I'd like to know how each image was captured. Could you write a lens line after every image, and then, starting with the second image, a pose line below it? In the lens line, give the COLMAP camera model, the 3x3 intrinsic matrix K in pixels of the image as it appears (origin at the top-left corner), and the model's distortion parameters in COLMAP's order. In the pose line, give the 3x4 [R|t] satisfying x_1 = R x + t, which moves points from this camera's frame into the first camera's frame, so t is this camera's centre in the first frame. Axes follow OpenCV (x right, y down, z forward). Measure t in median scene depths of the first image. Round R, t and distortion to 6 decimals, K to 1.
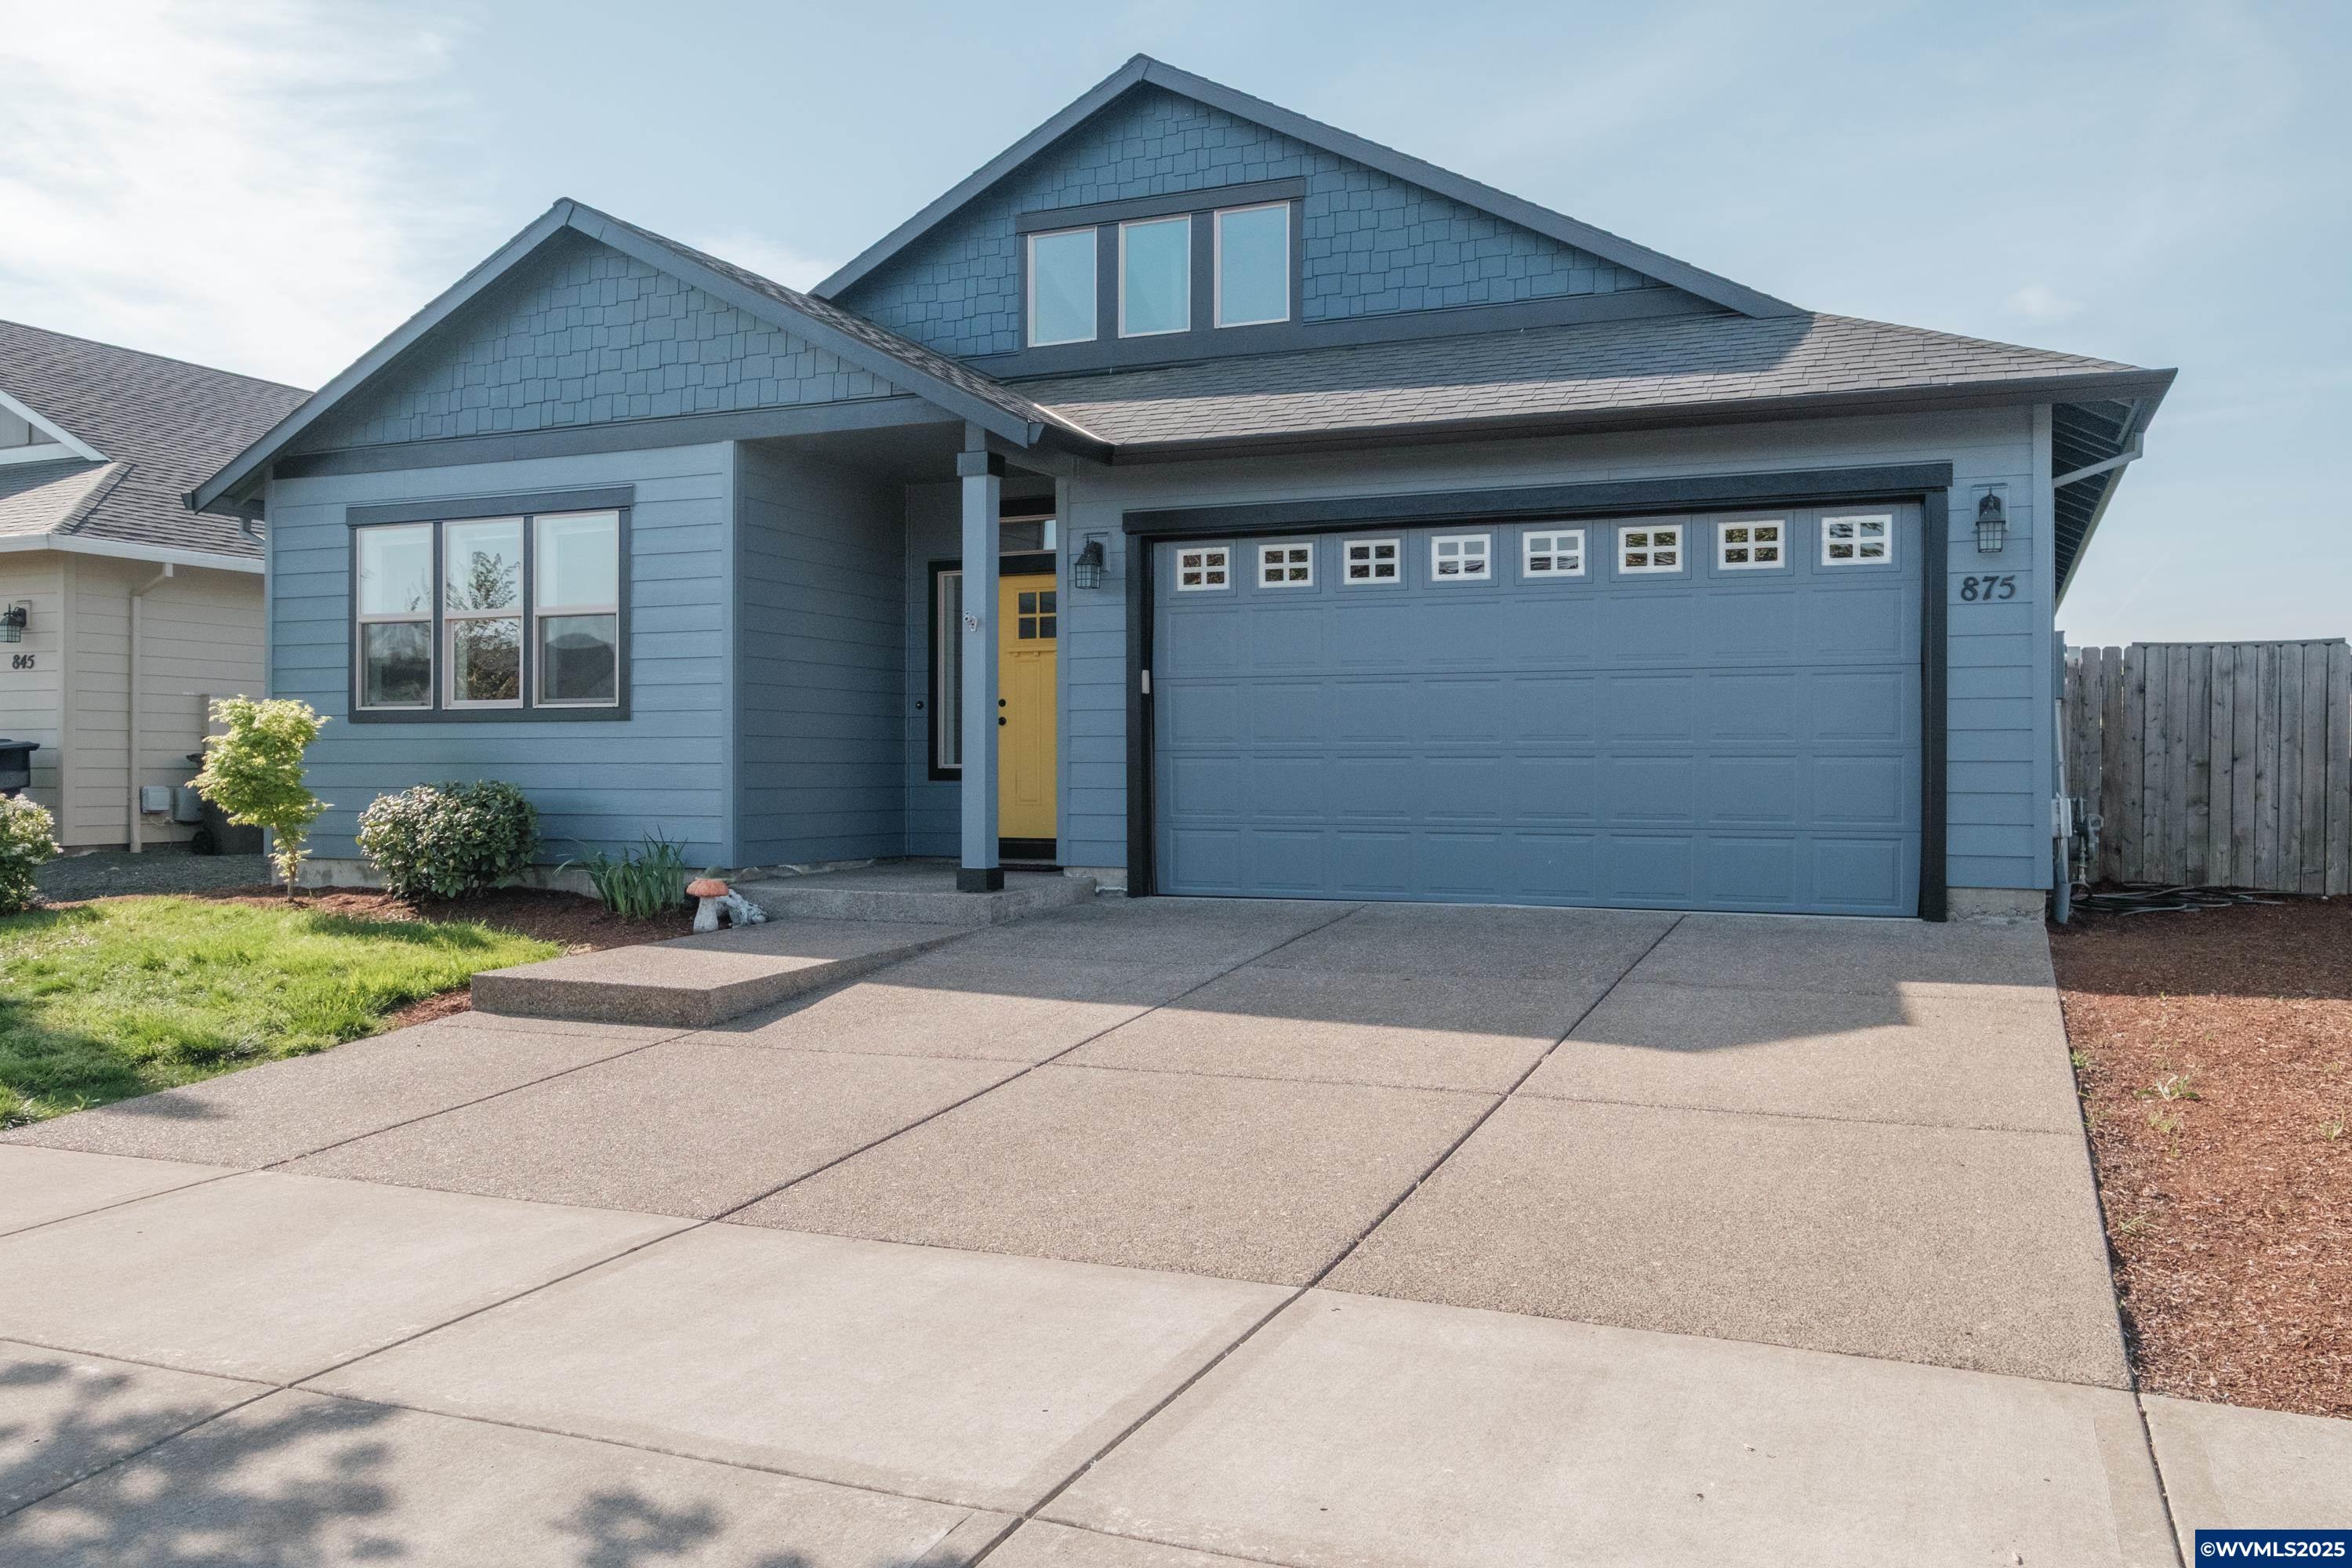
lens RADIAL K [[1844.0, 0, 1173.8], [0, 1844.0, 792.2], [0, 0, 1]] dist [-0.018655, 0.009288]
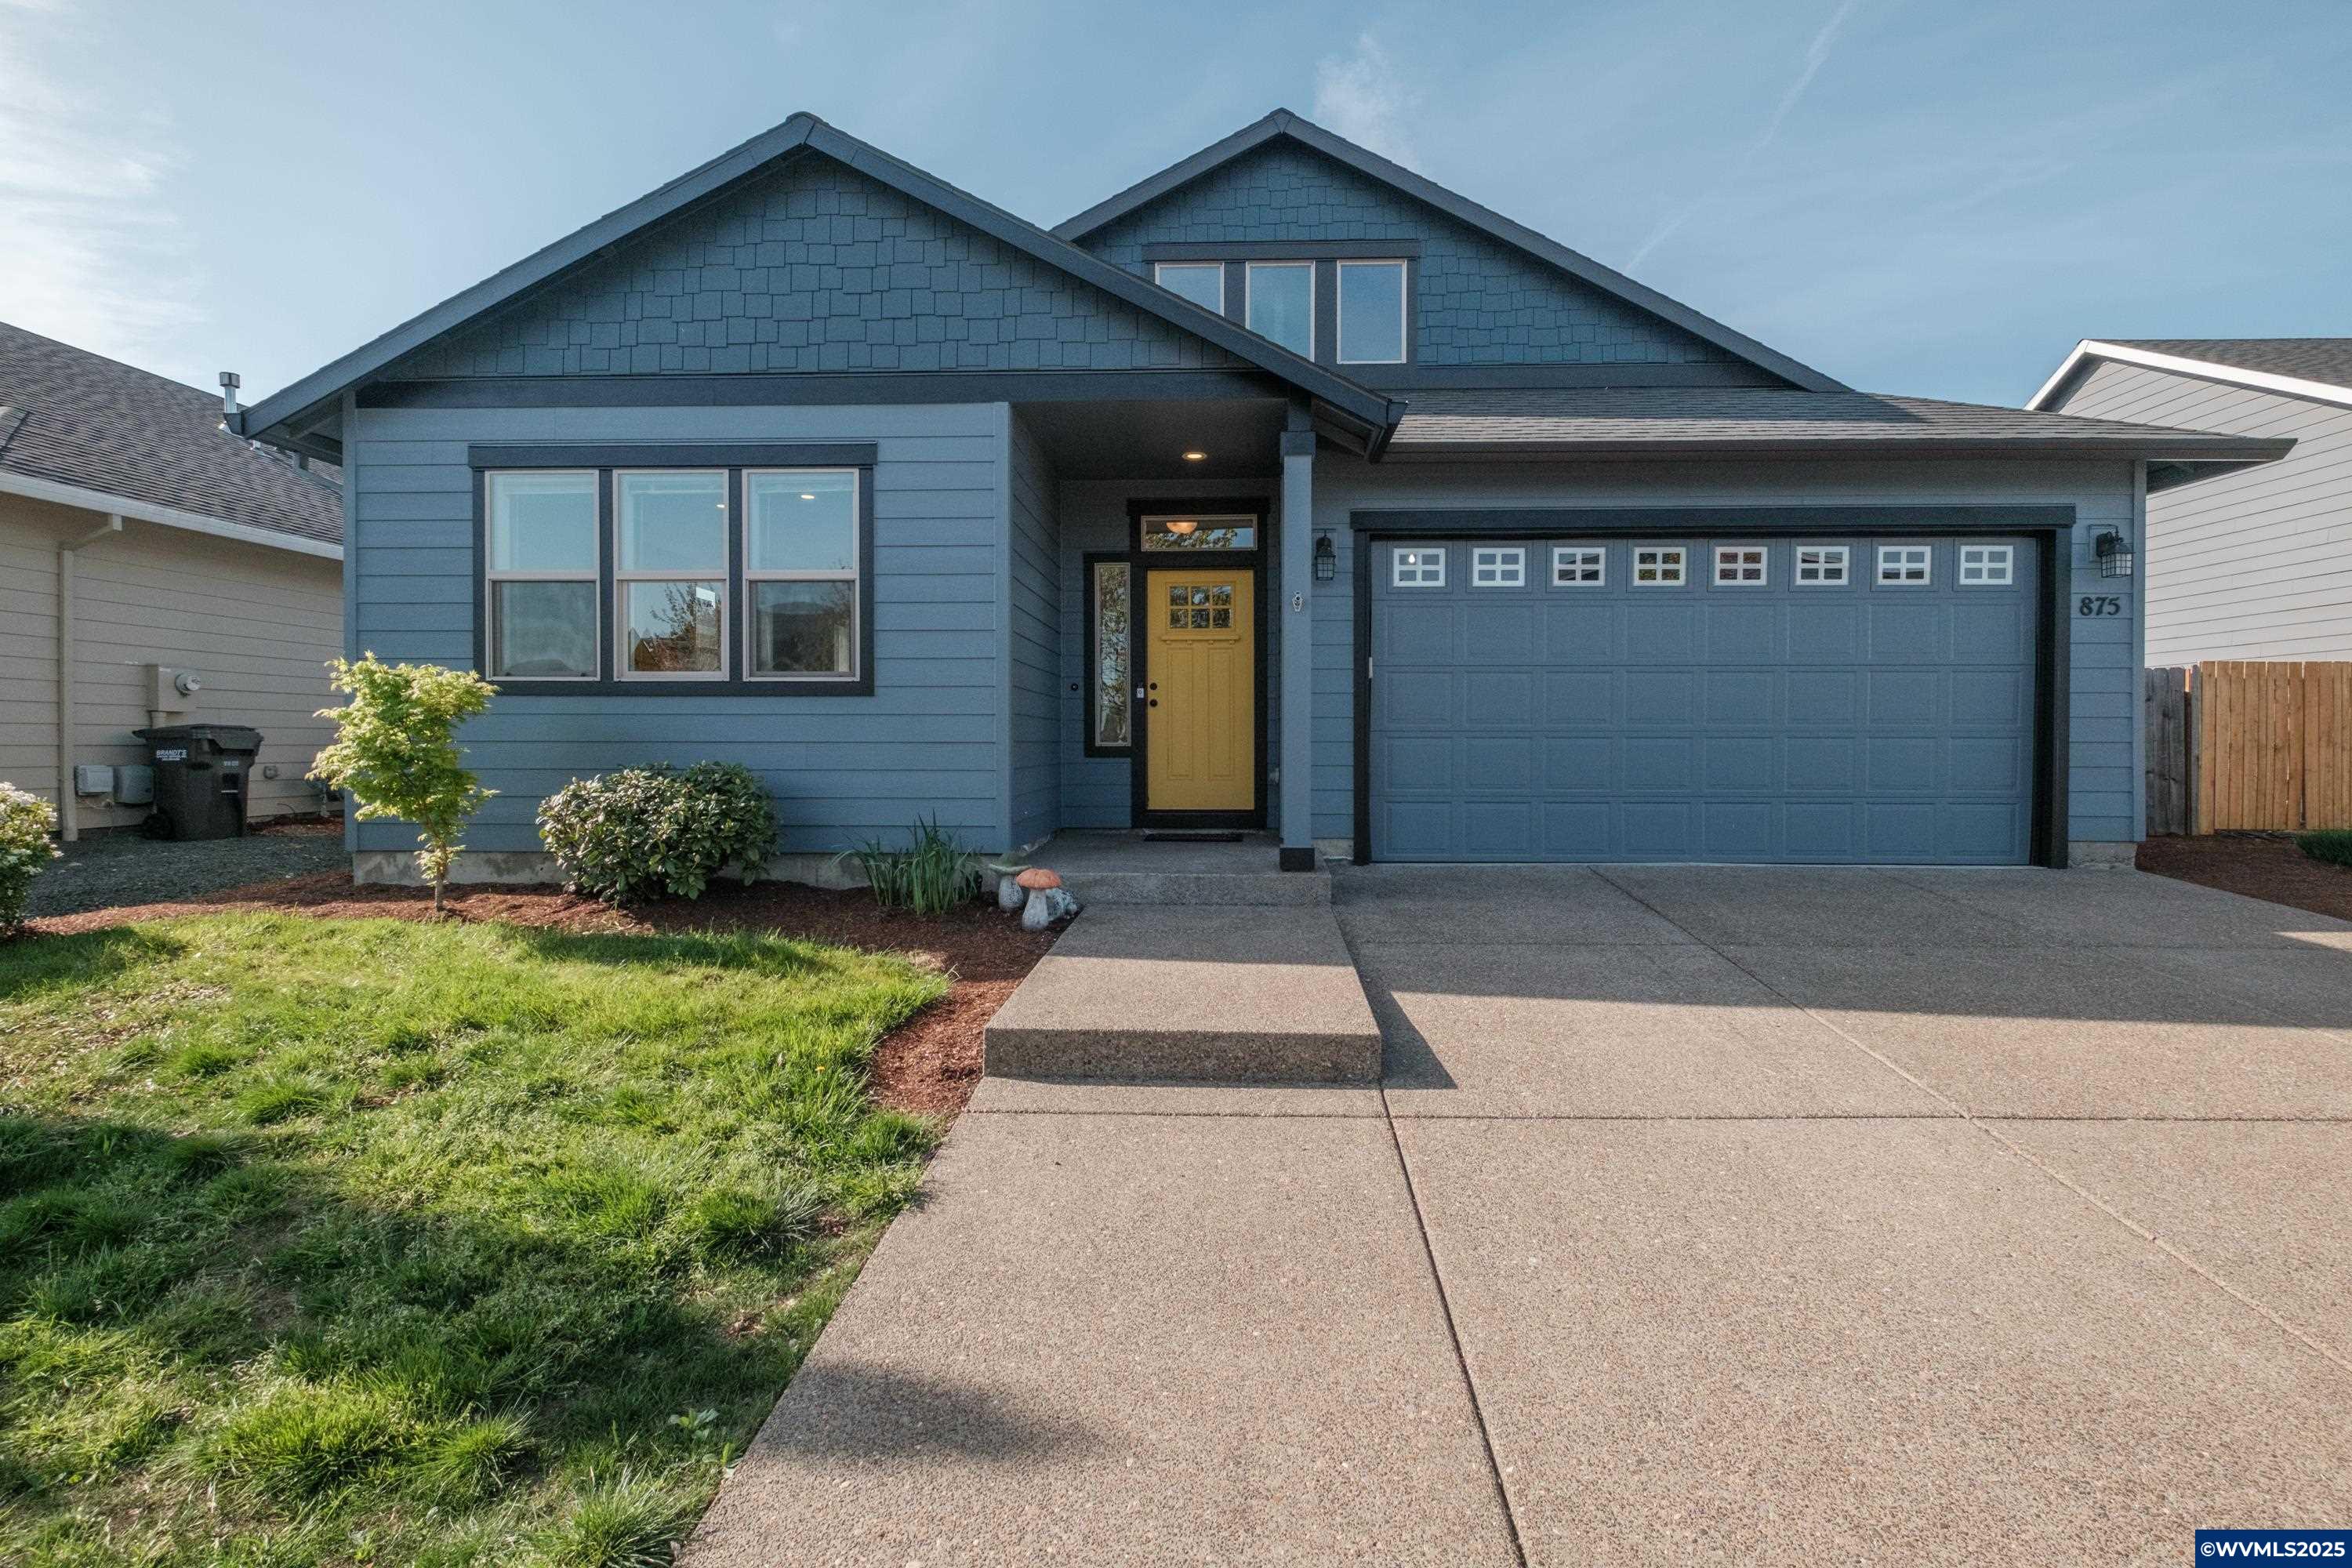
lens RADIAL K [[1130.8, 0, 1188.0], [0, 1130.8, 767.8], [0, 0, 1]] dist [0.000257, -0.004207]
pose [[0.933164, -0.007489, 0.359373, -0.348855], [0.003757, 0.999932, 0.011084, -0.008323], [-0.359431, -0.008994, 0.933128, 0.405104]]
